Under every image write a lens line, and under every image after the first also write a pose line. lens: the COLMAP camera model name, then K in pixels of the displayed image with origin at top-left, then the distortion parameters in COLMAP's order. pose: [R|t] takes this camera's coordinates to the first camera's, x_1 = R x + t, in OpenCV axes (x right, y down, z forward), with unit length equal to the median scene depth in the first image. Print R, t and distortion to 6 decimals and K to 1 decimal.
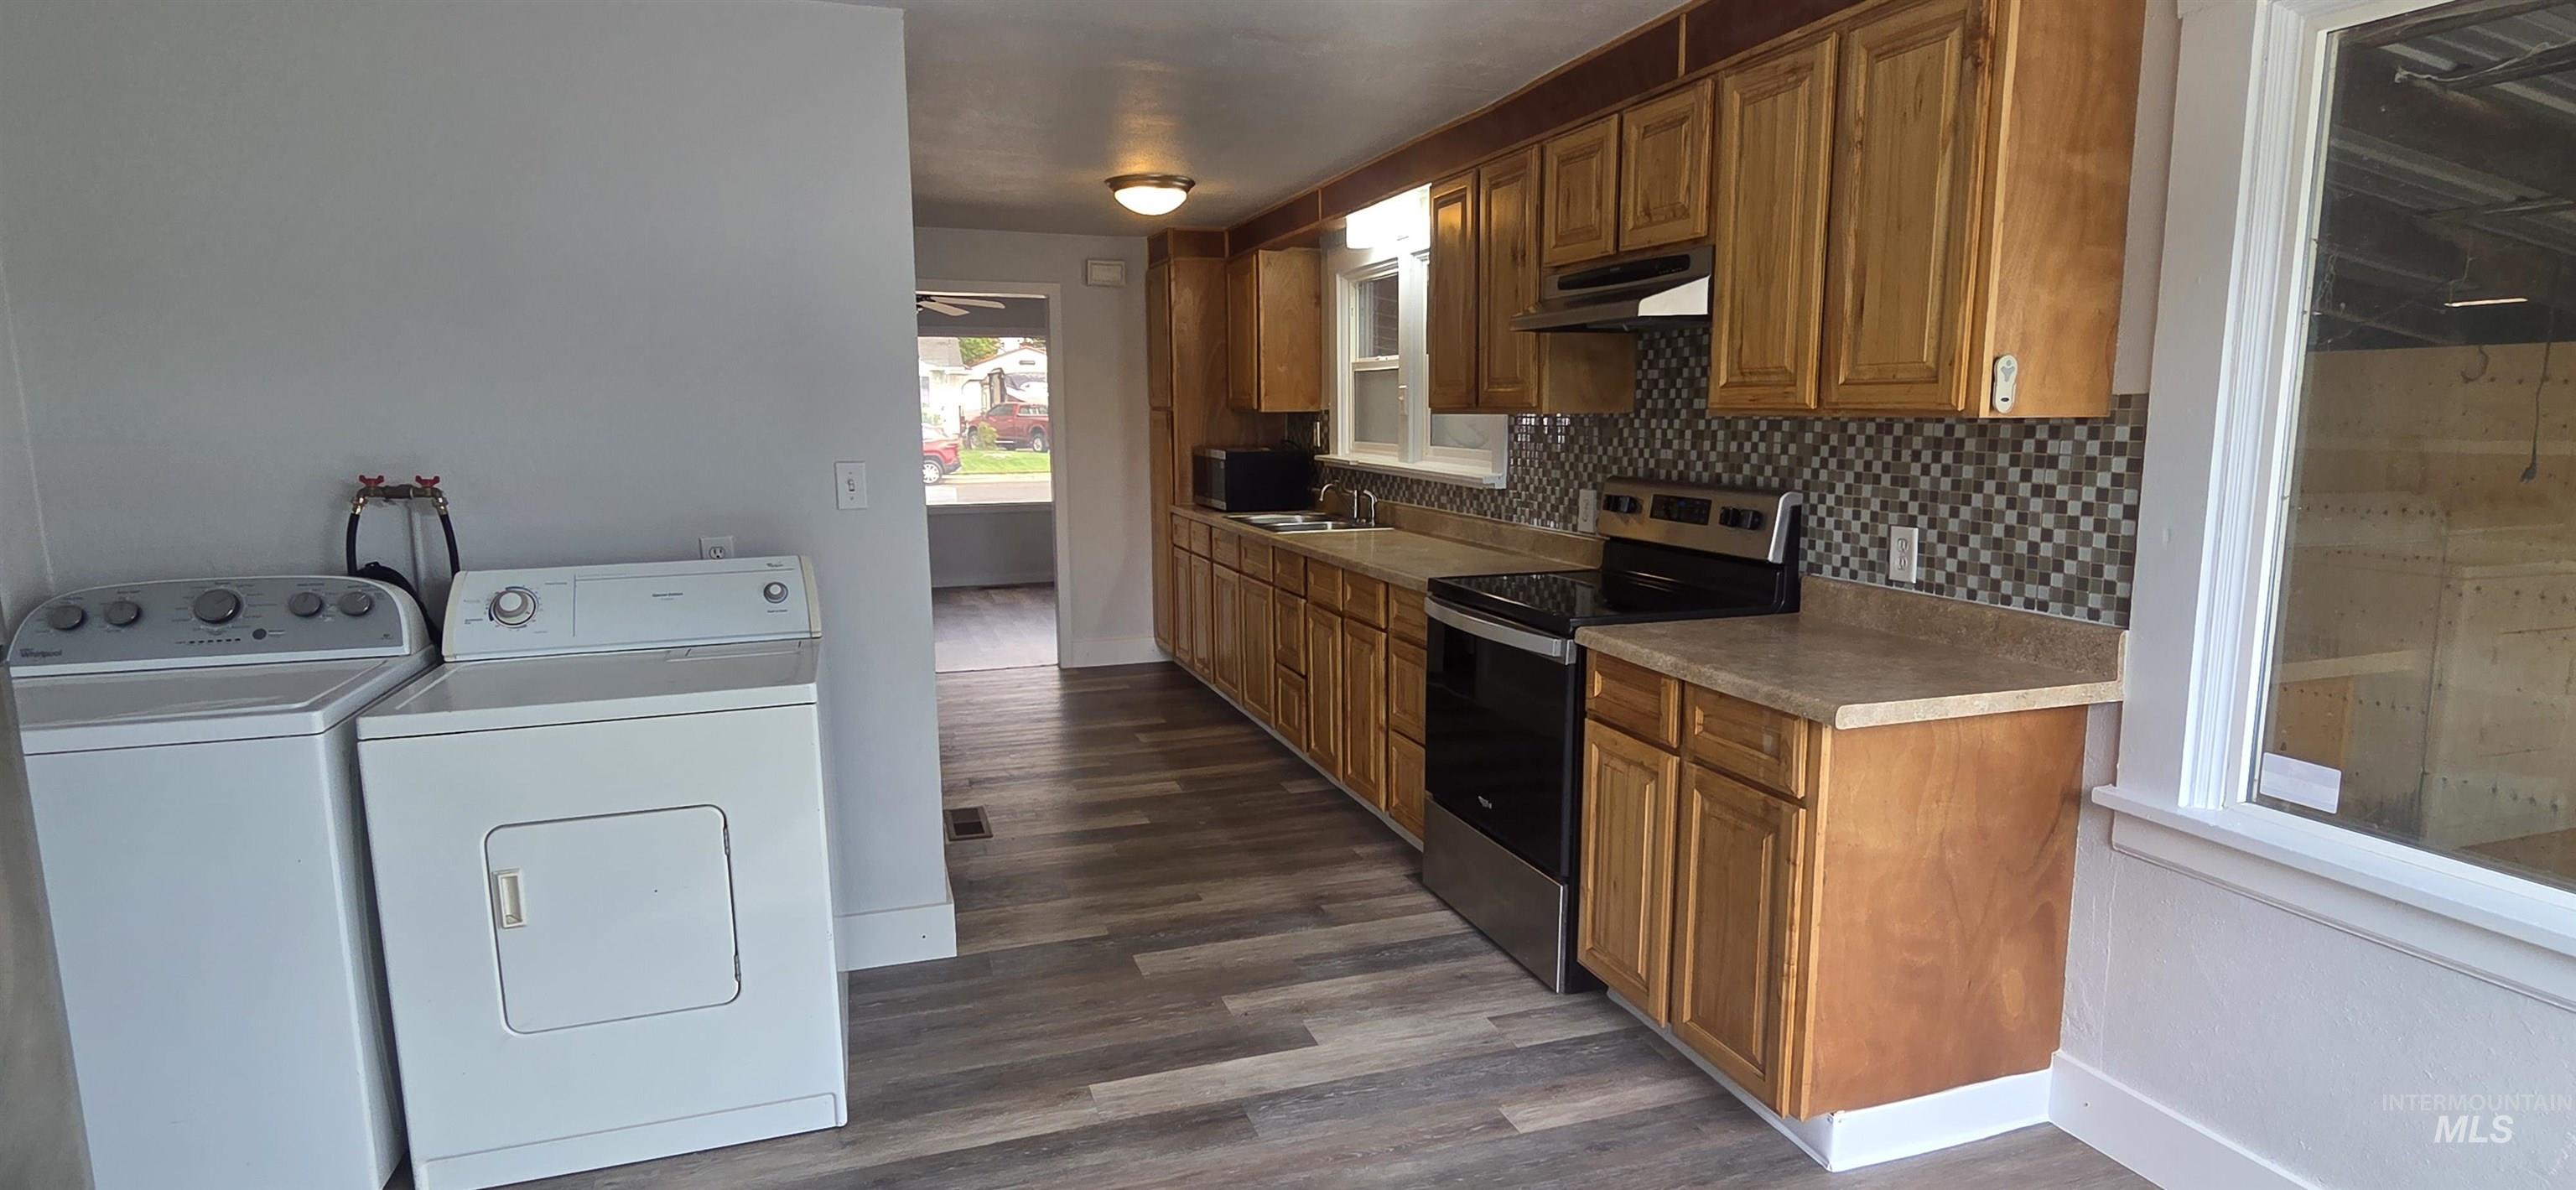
lens RADIAL K [[1305.3, 0, 1290.9], [0, 1305.3, 596.3], [0, 0, 1]] dist [-0.001303, -0.000912]
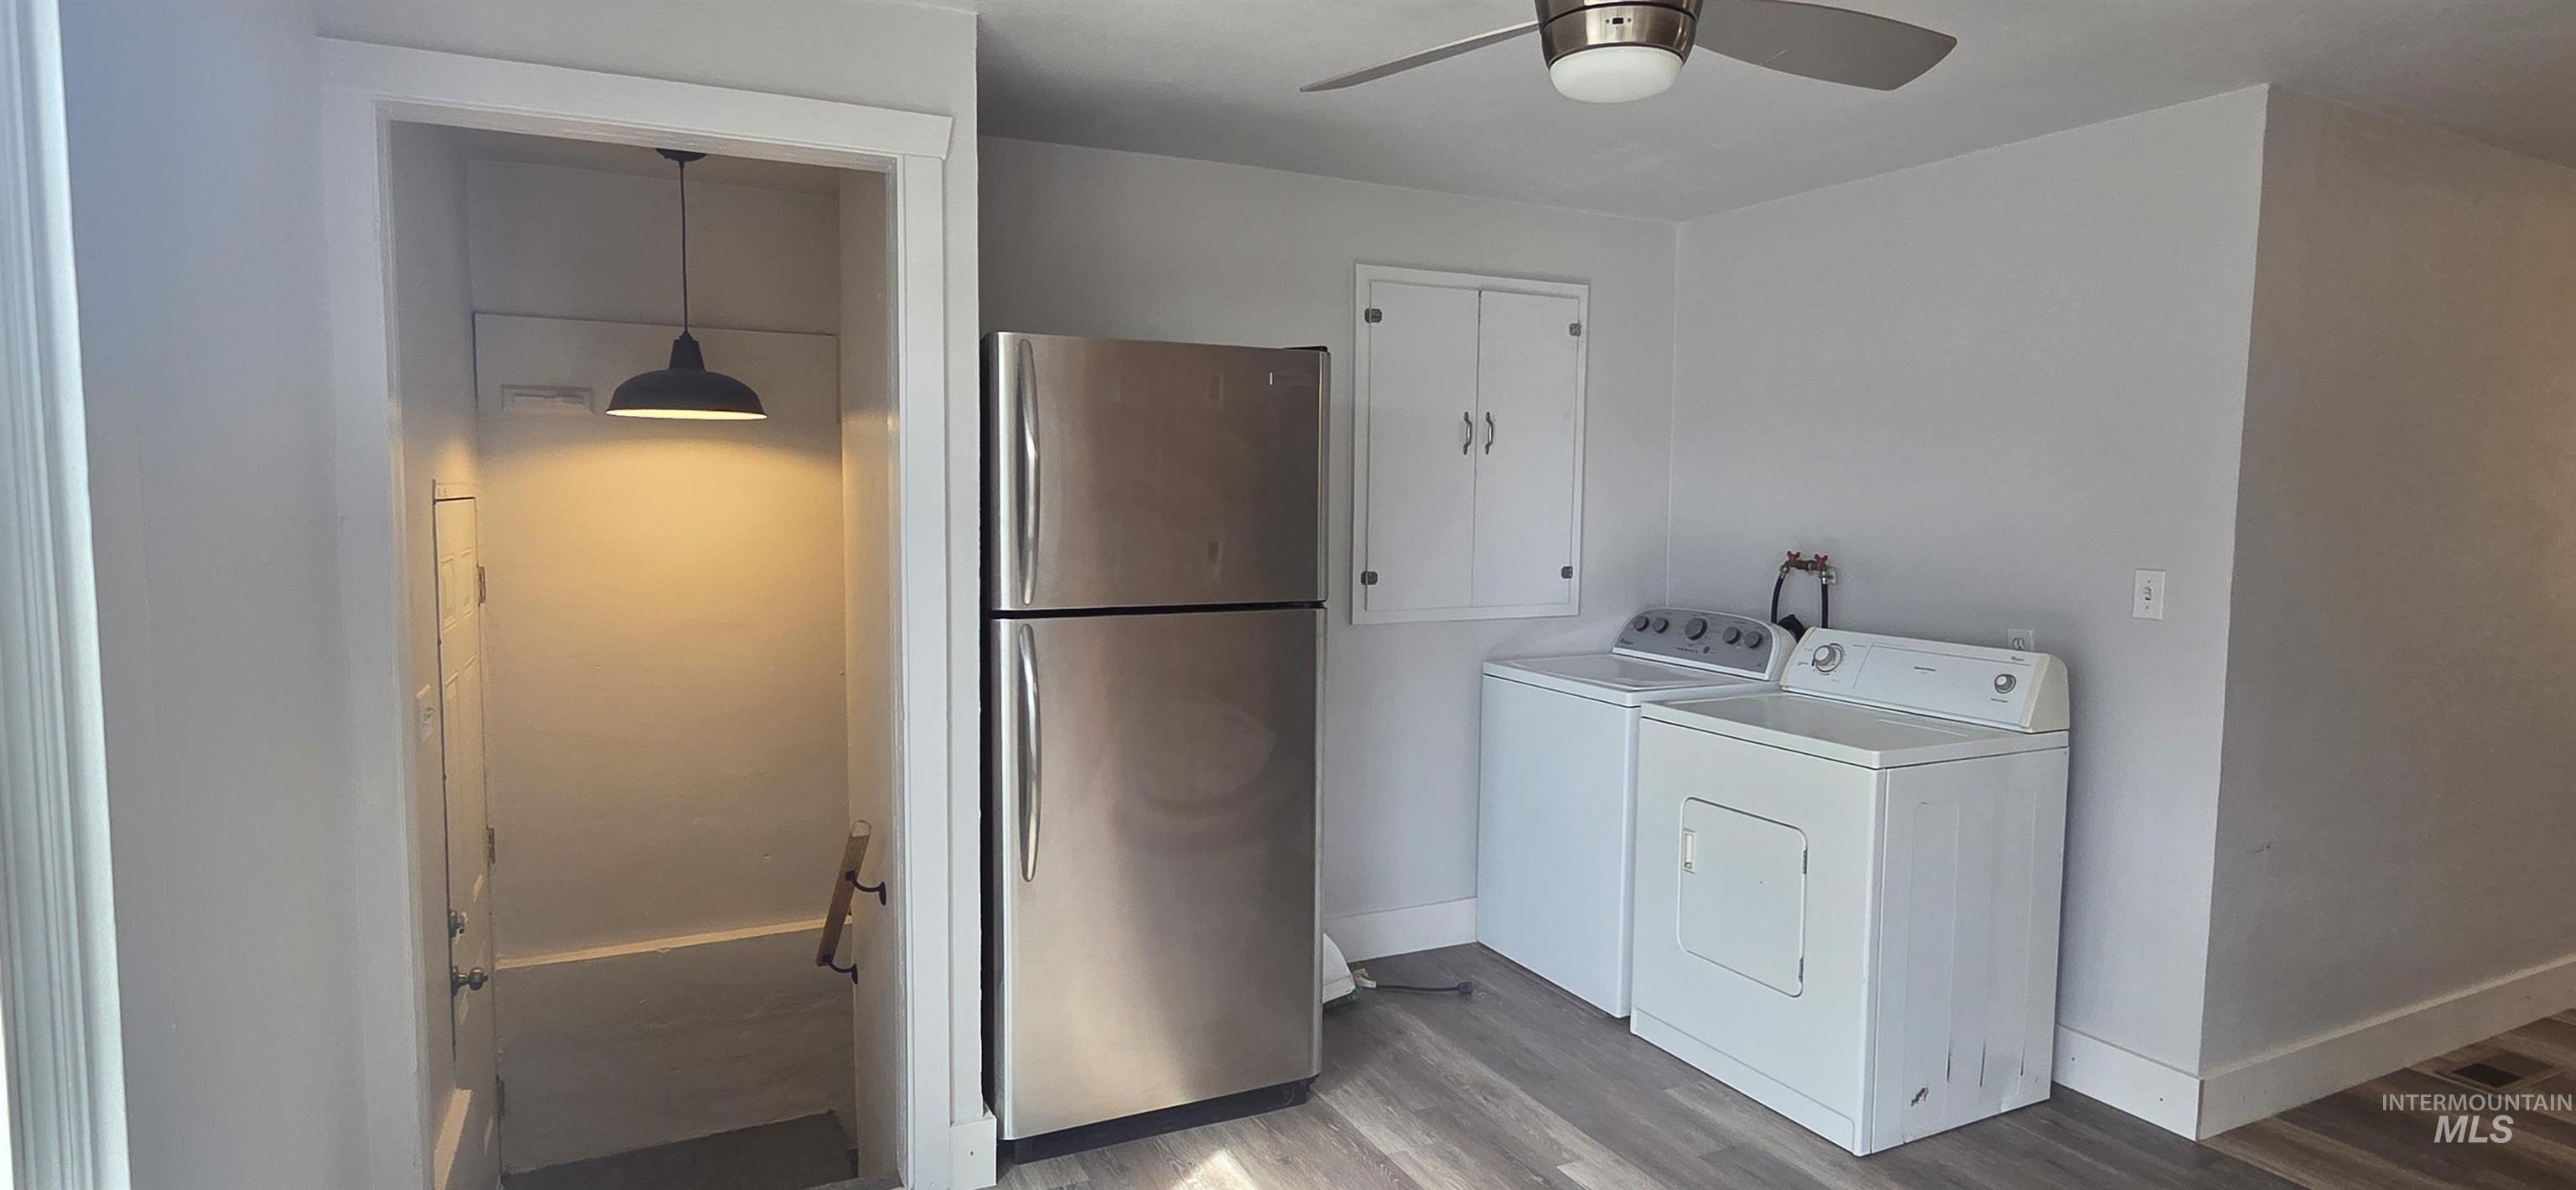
lens RADIAL K [[1305.3, 0, 1288.5], [0, 1305.3, 585.4], [0, 0, 1]] dist [-0.001303, -0.000912]
pose [[0.133832, 0.082849, -0.987535, 0.598489], [-0.158858, 0.985406, 0.061142, -0.056688], [0.978189, 0.148695, 0.145041, 0.276910]]
